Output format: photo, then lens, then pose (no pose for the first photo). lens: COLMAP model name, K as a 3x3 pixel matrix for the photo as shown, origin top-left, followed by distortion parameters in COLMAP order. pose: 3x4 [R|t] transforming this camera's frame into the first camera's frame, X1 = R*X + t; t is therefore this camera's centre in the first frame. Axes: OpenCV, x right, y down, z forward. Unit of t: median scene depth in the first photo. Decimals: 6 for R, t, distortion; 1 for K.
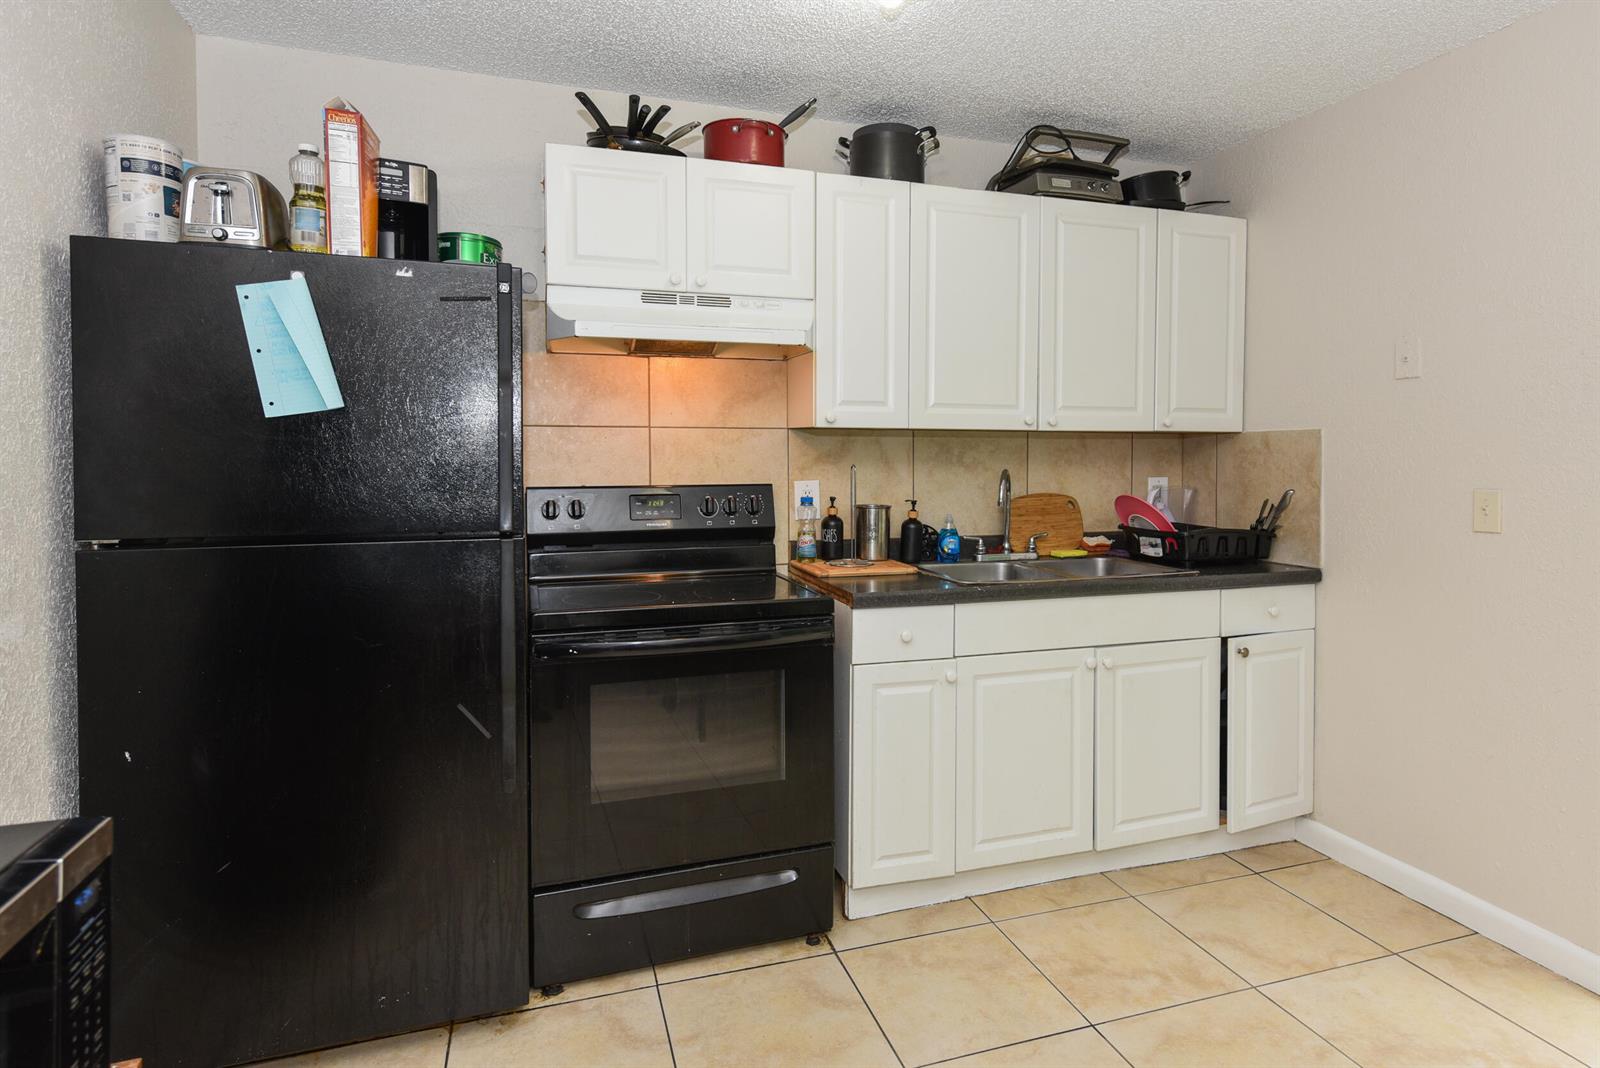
lens RADIAL K [[861.1, 0, 831.9], [0, 861.1, 476.8], [0, 0, 1]] dist [0.004979, 0.000301]
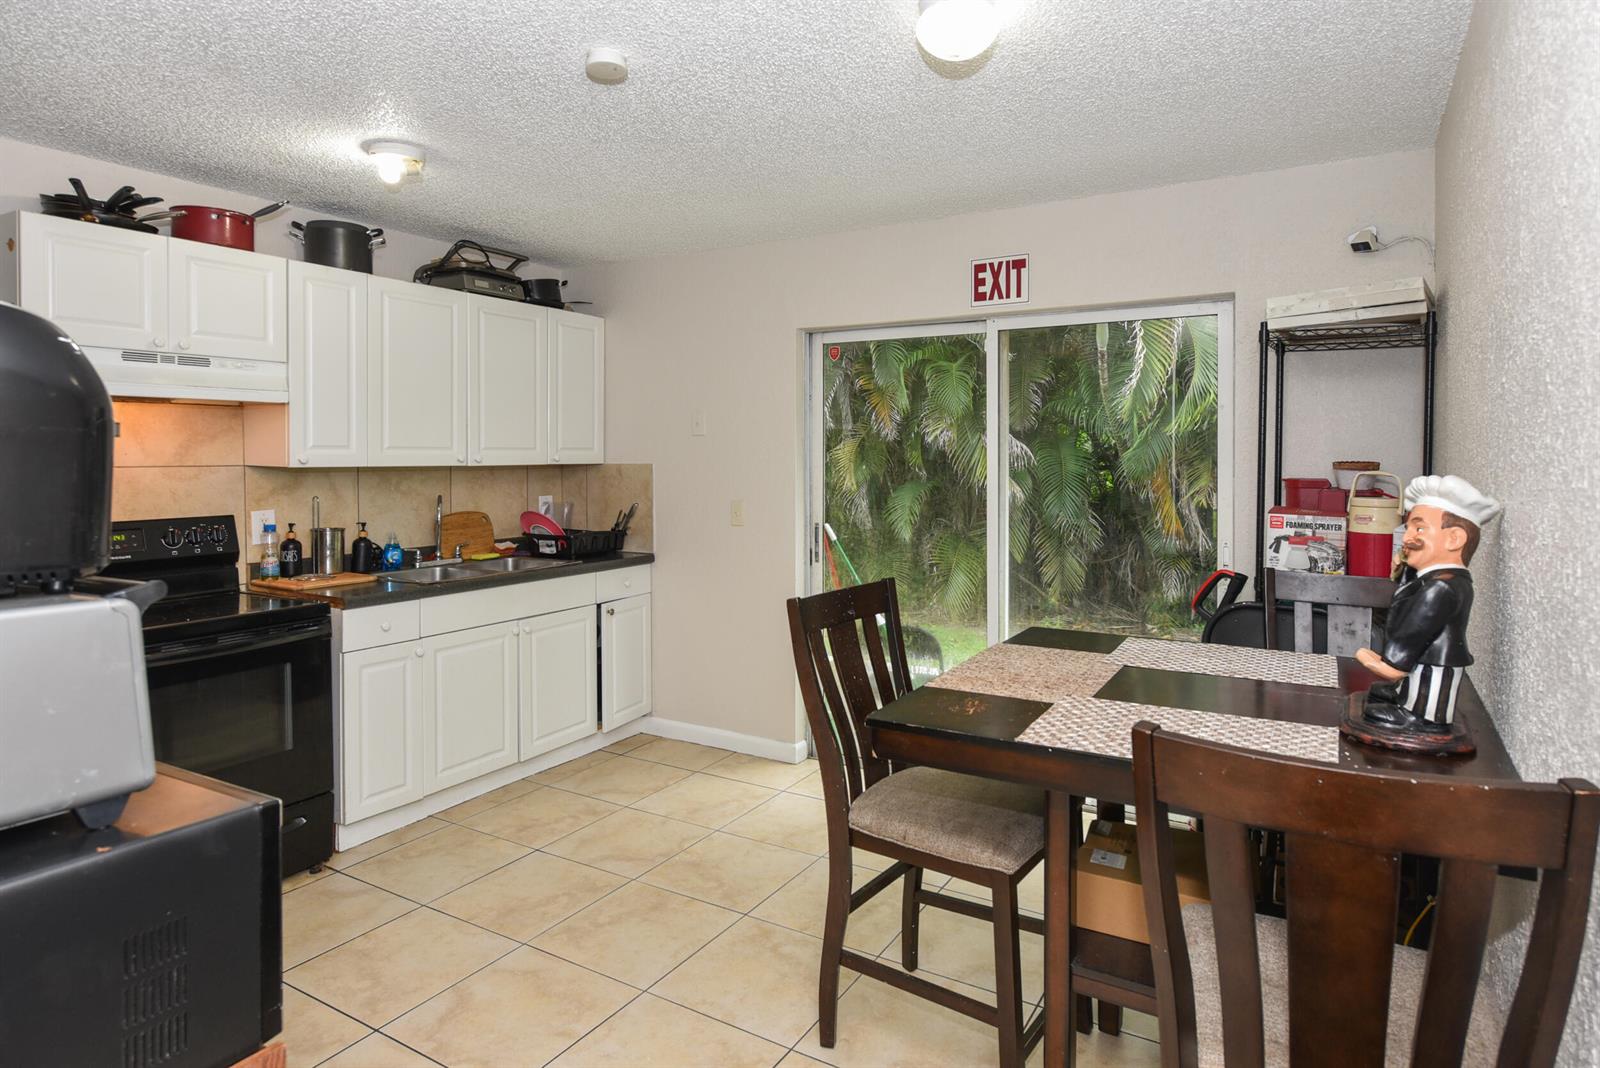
lens RADIAL K [[879.3, 0, 830.6], [0, 879.3, 473.0], [0, 0, 1]] dist [0.001132, -0.000546]
pose [[0.743179, -0.013244, 0.668962, -0.257771], [0.017212, 0.999852, 0.000673, -0.034139], [-0.668872, 0.011014, 0.743296, -0.397694]]
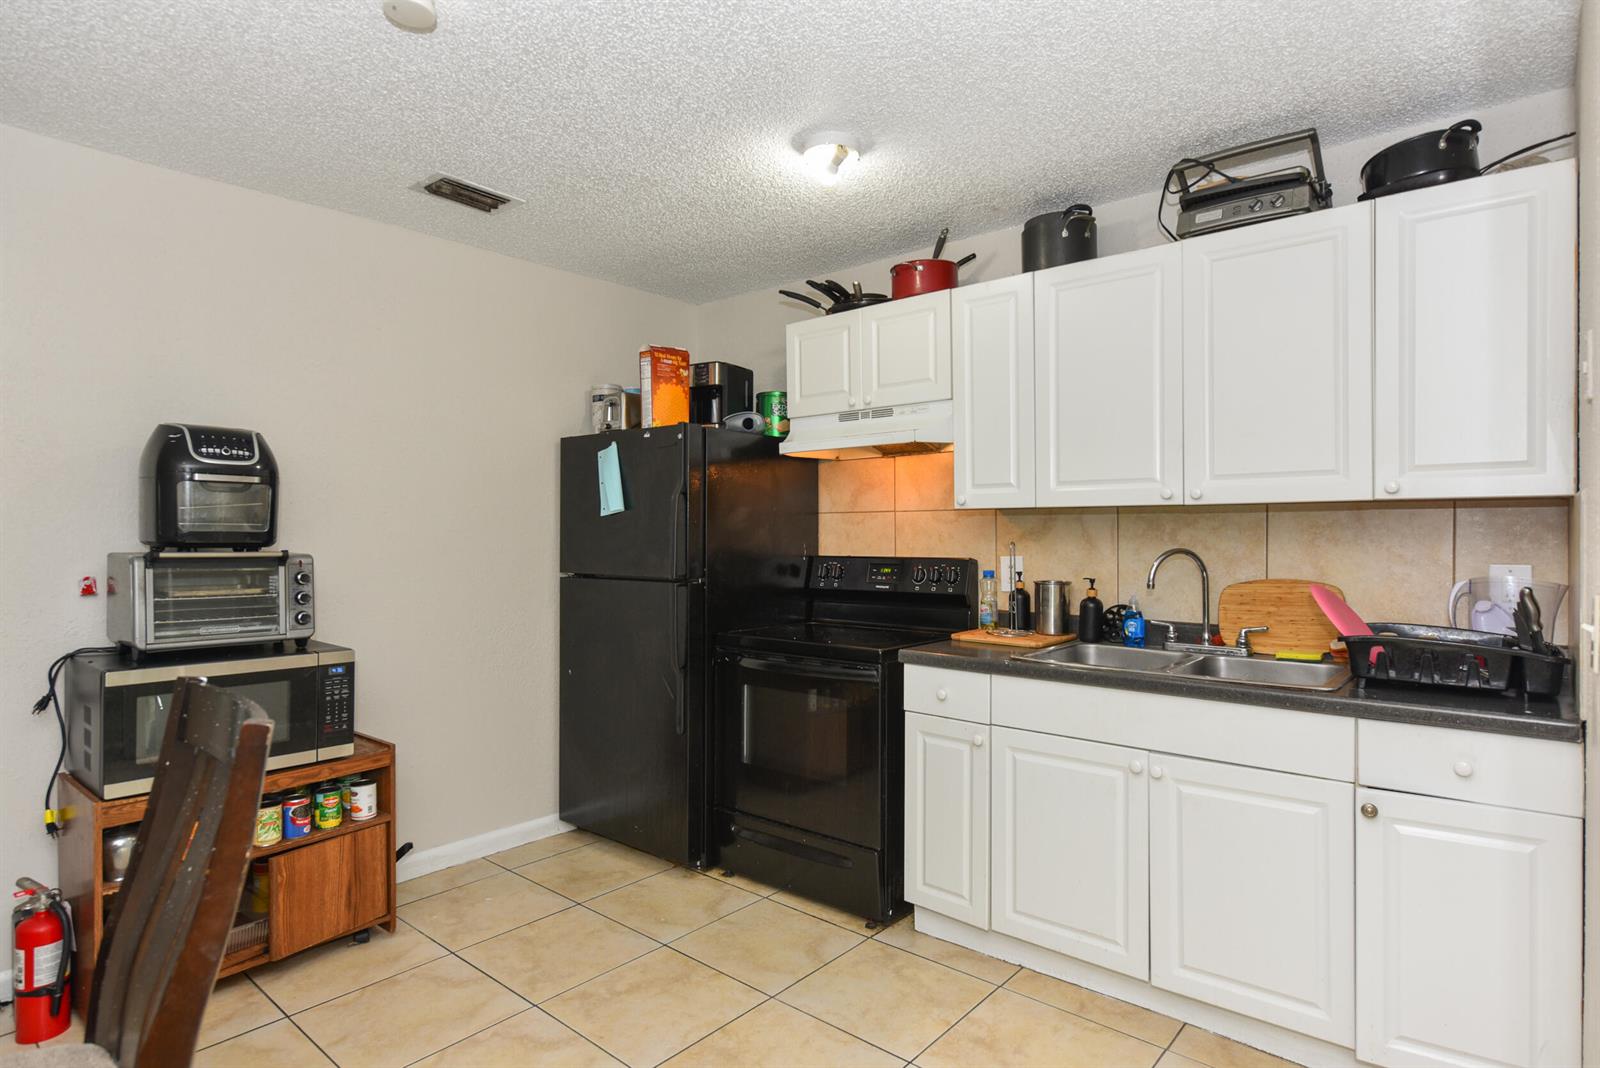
lens RADIAL K [[887.3, 0, 853.1], [0, 887.3, 536.1], [0, 0, 1]] dist [0.001841, -0.000528]
pose [[0.524812, 0.003025, -0.851213, 0.842839], [-0.016733, 0.999837, -0.006763, -0.010213], [0.851054, 0.017793, 0.524777, 0.240233]]
